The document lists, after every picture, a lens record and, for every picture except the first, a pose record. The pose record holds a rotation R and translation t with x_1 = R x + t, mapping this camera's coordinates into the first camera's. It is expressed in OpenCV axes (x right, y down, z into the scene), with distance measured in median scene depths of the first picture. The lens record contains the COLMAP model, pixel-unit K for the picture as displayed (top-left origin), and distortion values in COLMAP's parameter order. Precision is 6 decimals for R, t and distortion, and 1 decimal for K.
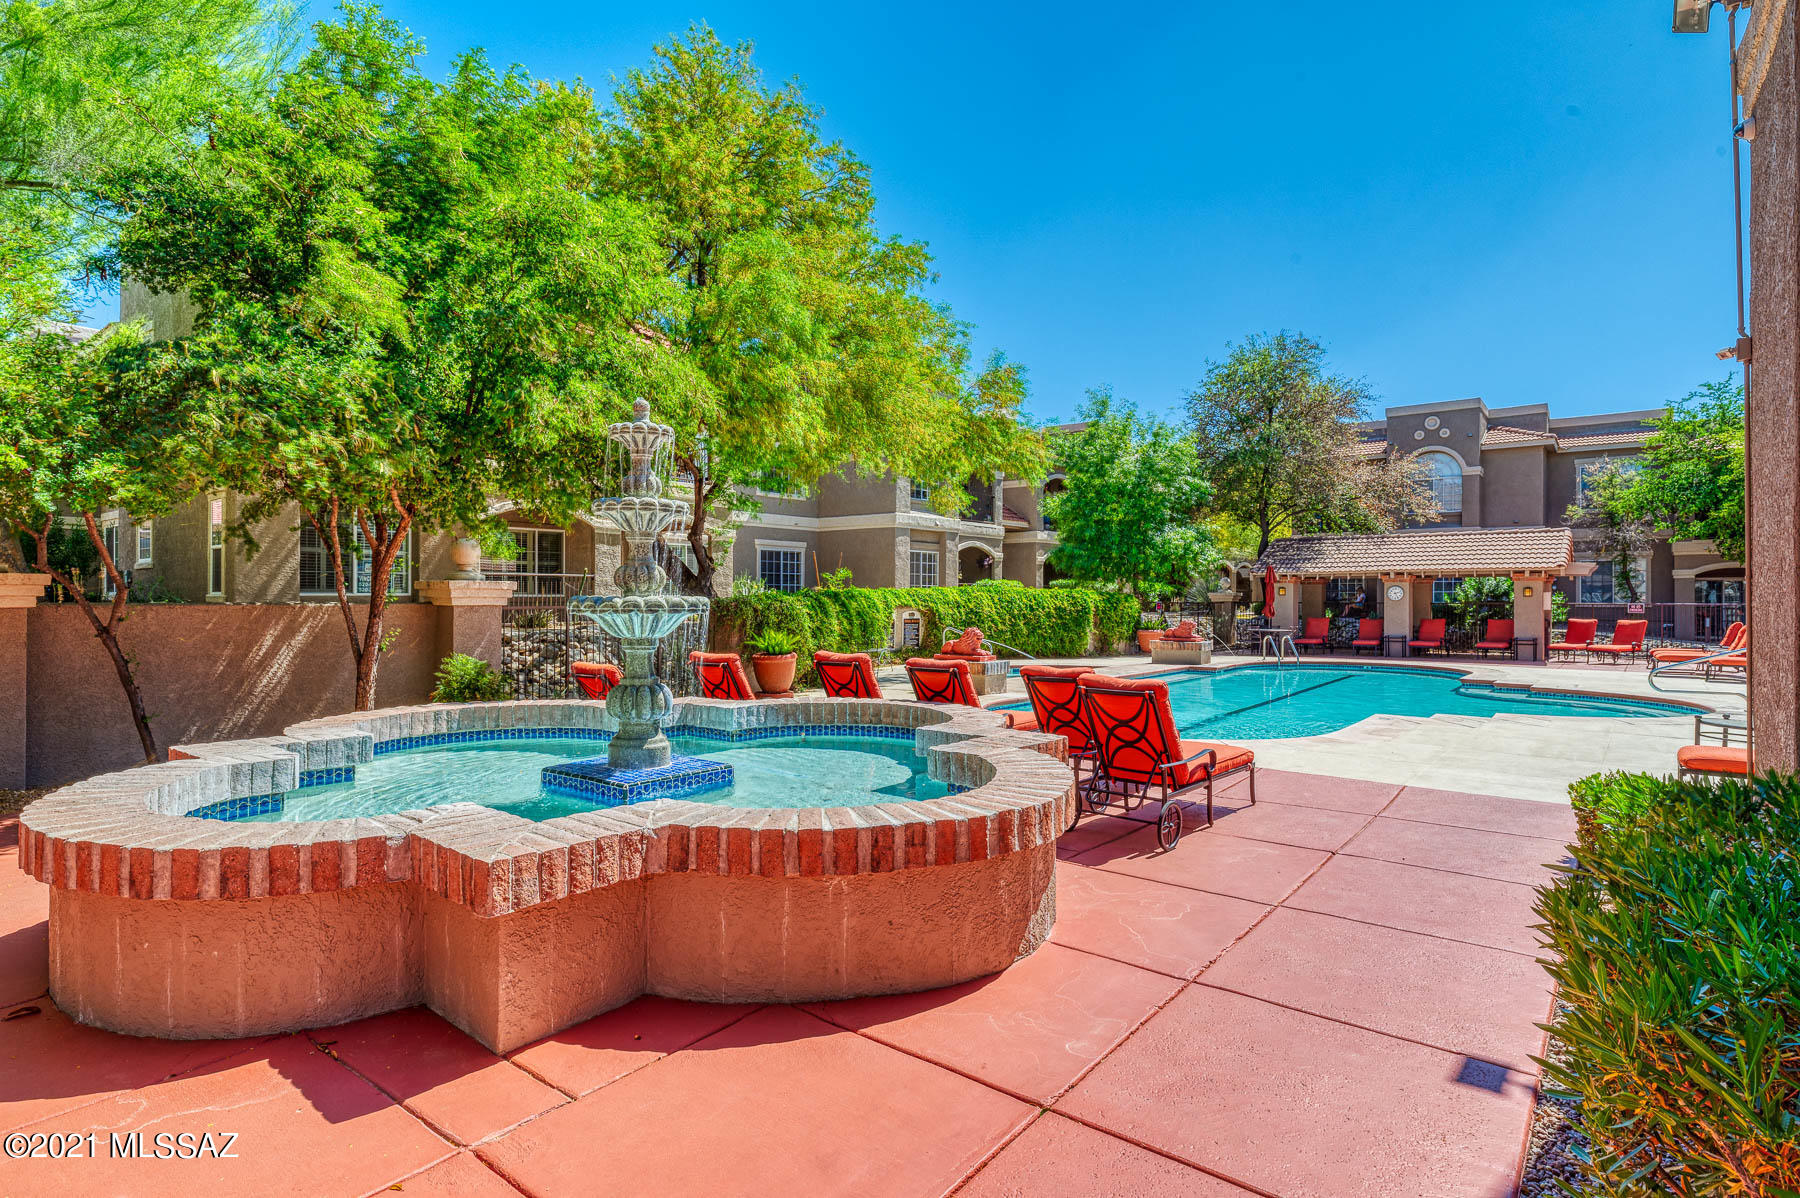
lens RADIAL K [[944.5, 0, 897.3], [0, 944.5, 595.3], [0, 0, 1]] dist [-0.005459, 0.000850]
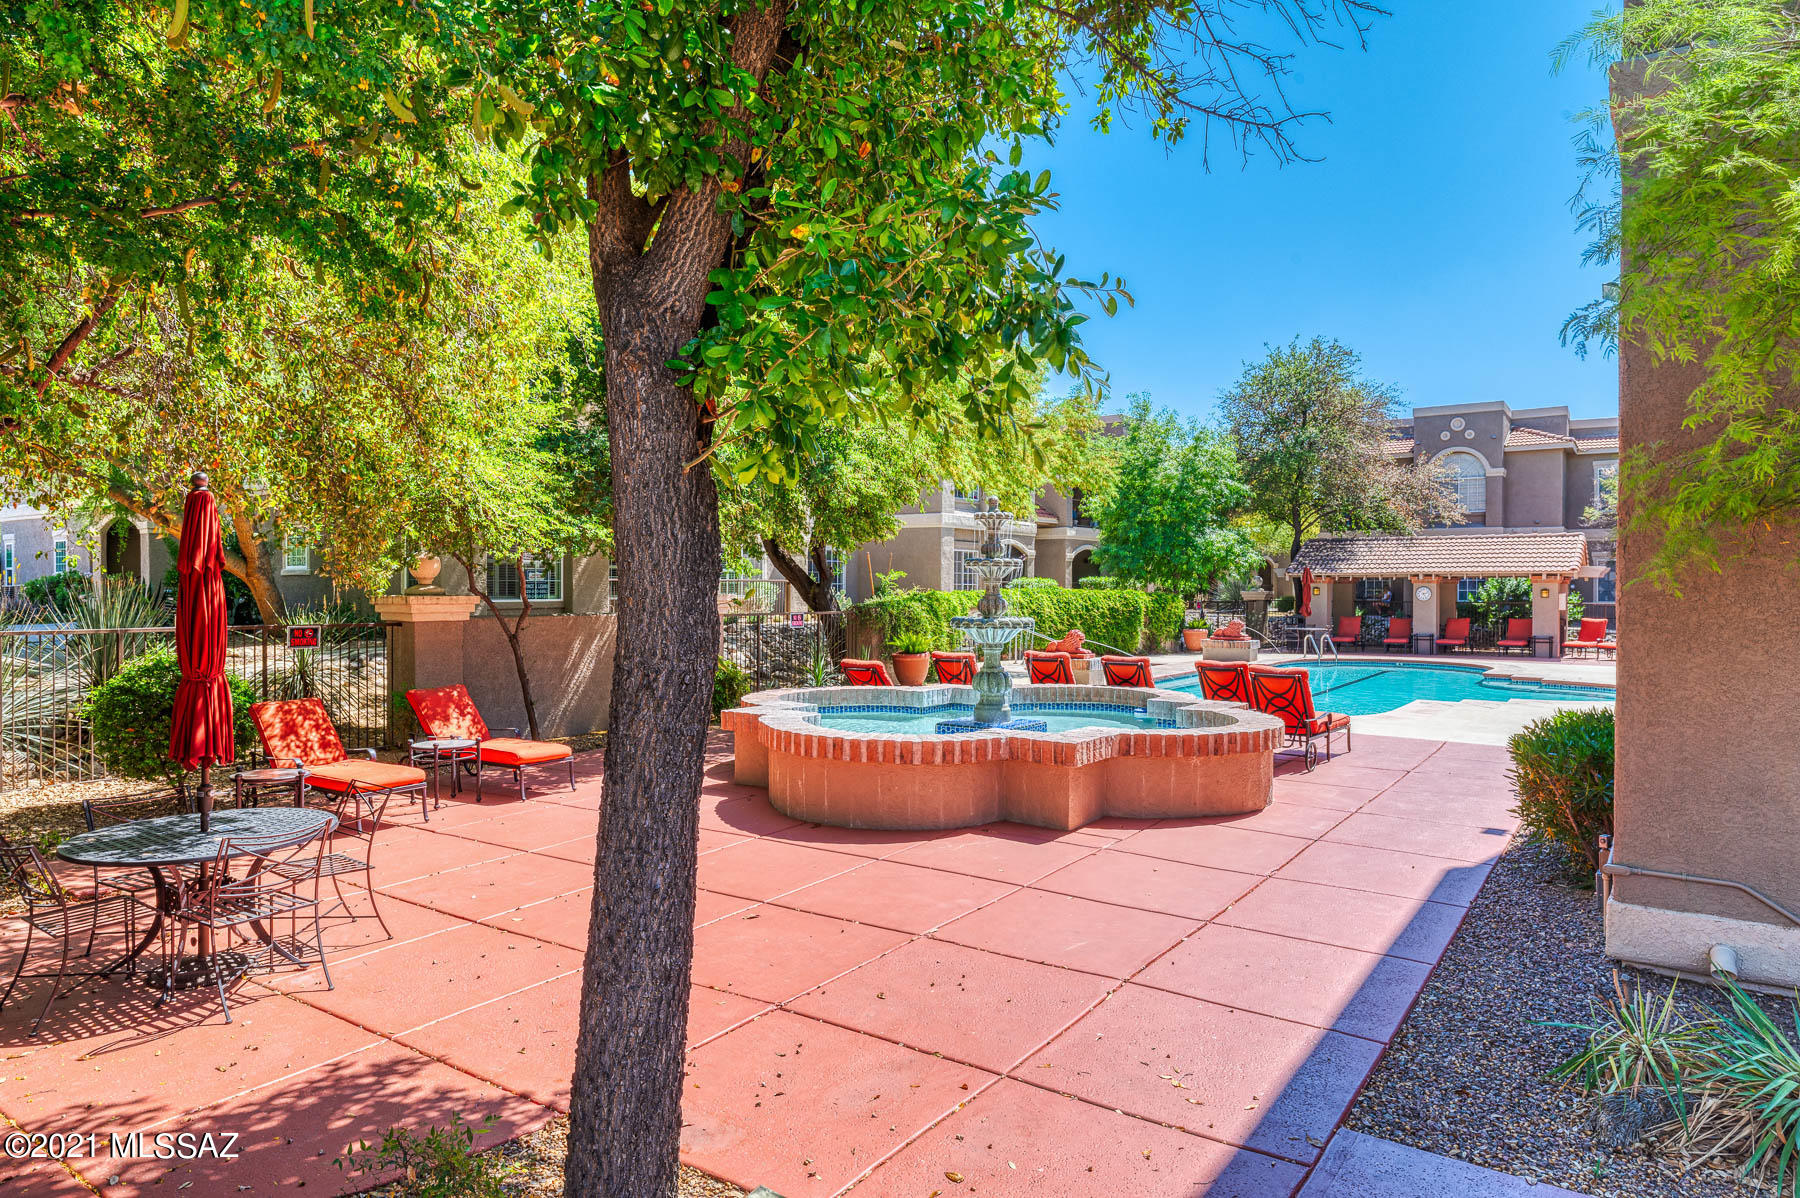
lens RADIAL K [[1110.5, 0, 902.9], [0, 1110.5, 594.9], [0, 0, 1]] dist [-0.000055, -0.001512]
pose [[0.998412, 0.000487, 0.056337, -0.115951], [-0.001075, 0.999945, 0.010411, -0.012537], [-0.056329, -0.010455, 0.998358, -0.194595]]
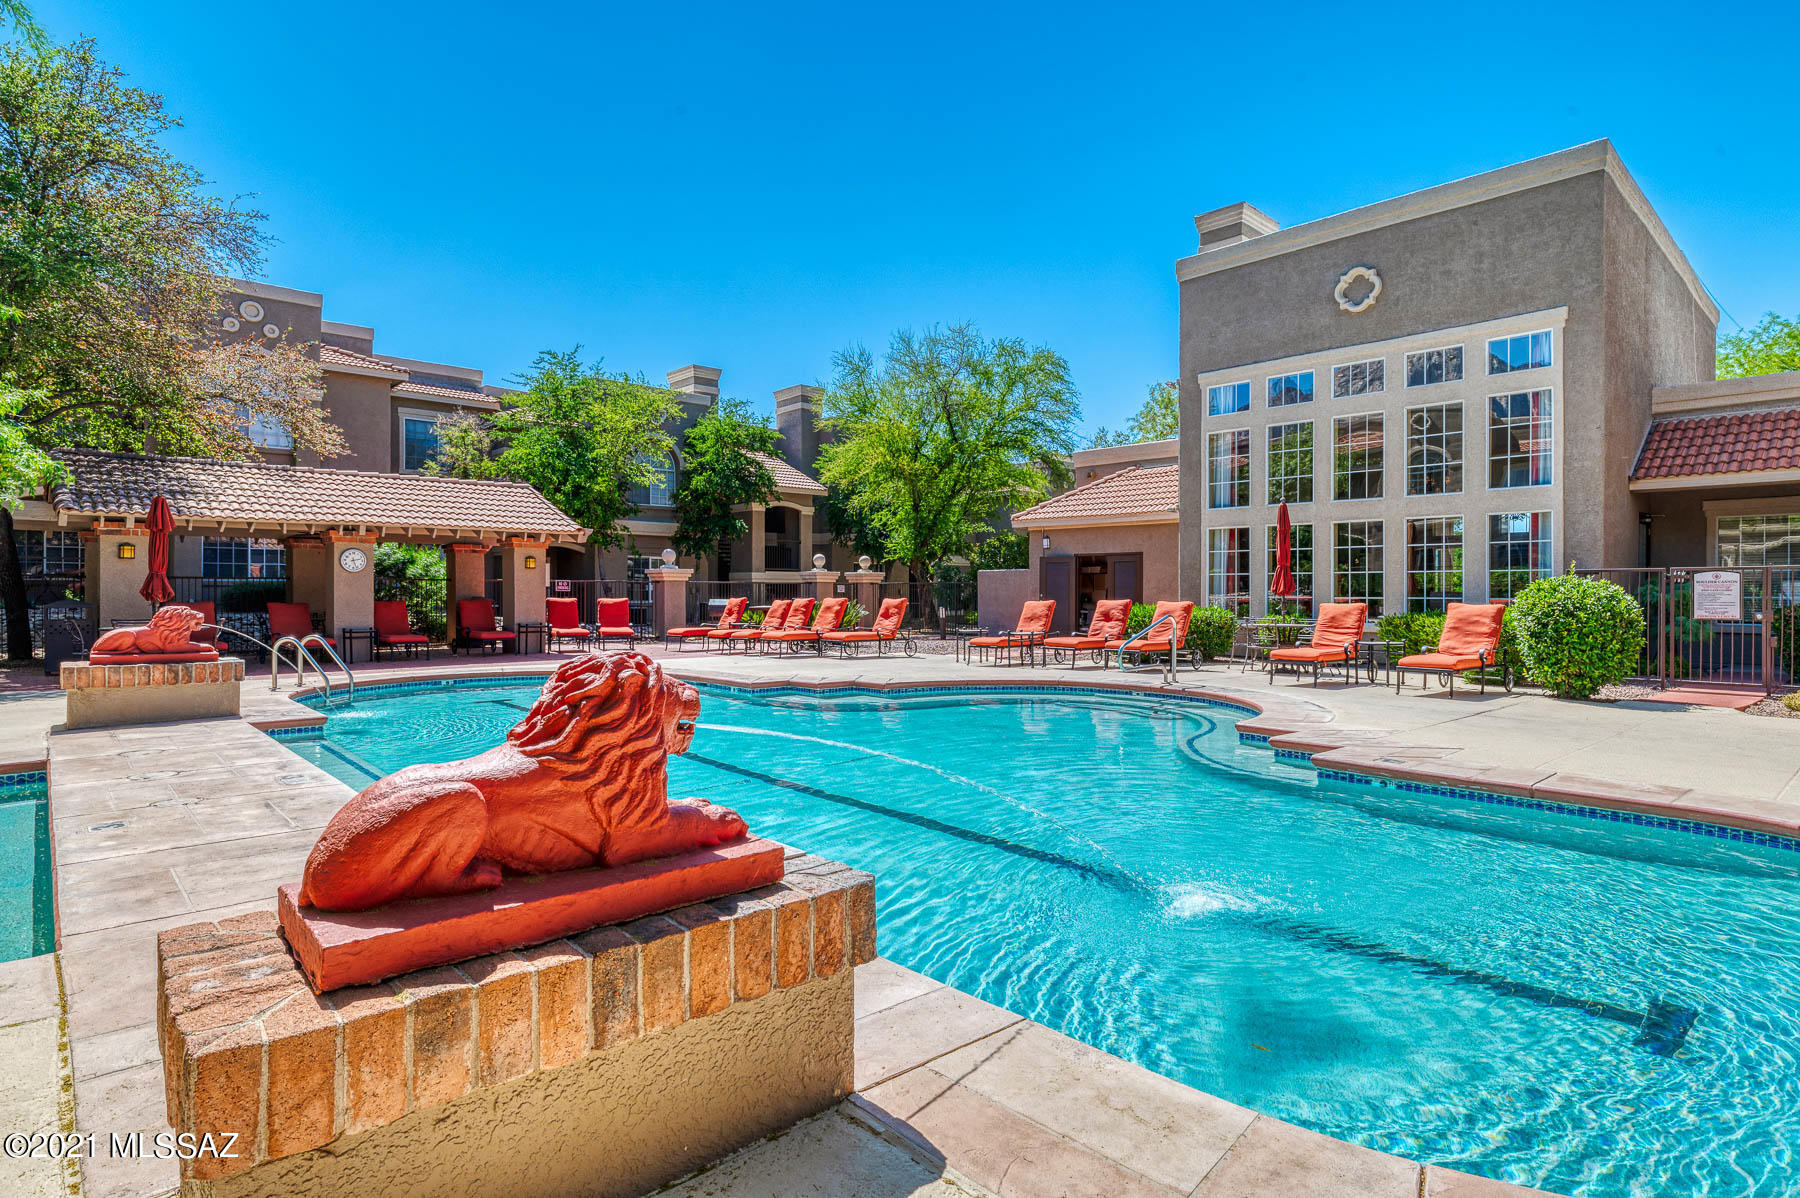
lens RADIAL K [[944.5, 0, 894.0], [0, 944.5, 594.0], [0, 0, 1]] dist [-0.005459, 0.000850]
pose [[0.159171, -0.003126, 0.987246, -0.027074], [-0.009347, 0.999945, 0.004673, 0.013193], [-0.987207, -0.009971, 0.159133, 0.523600]]
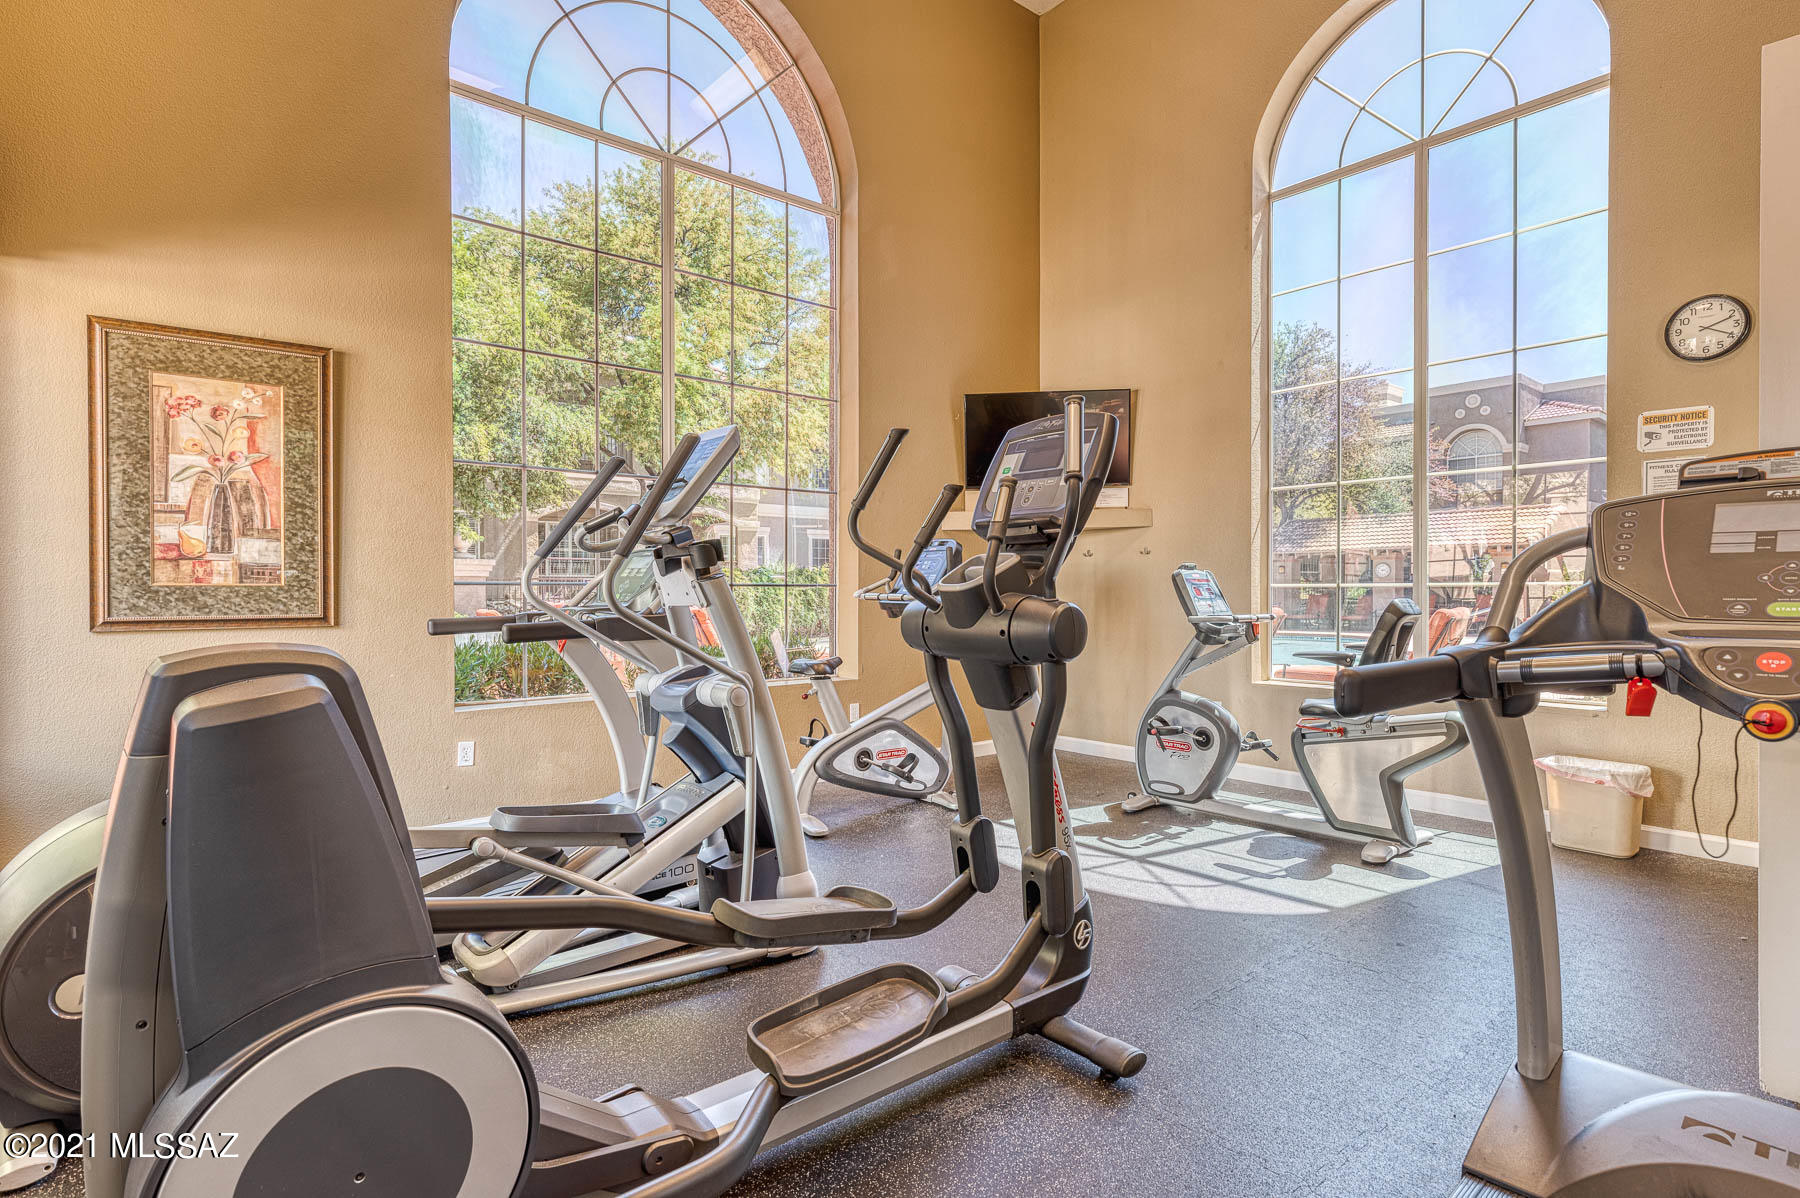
lens RADIAL K [[924.3, 0, 905.9], [0, 924.3, 602.3], [0, 0, 1]] dist [0.005554, 0.000824]
pose [[0.980393, -0.002274, -0.197038, 0.204087], [0.005723, 0.999840, 0.016937, 0.012499], [0.196968, -0.017732, 0.980250, -0.099848]]
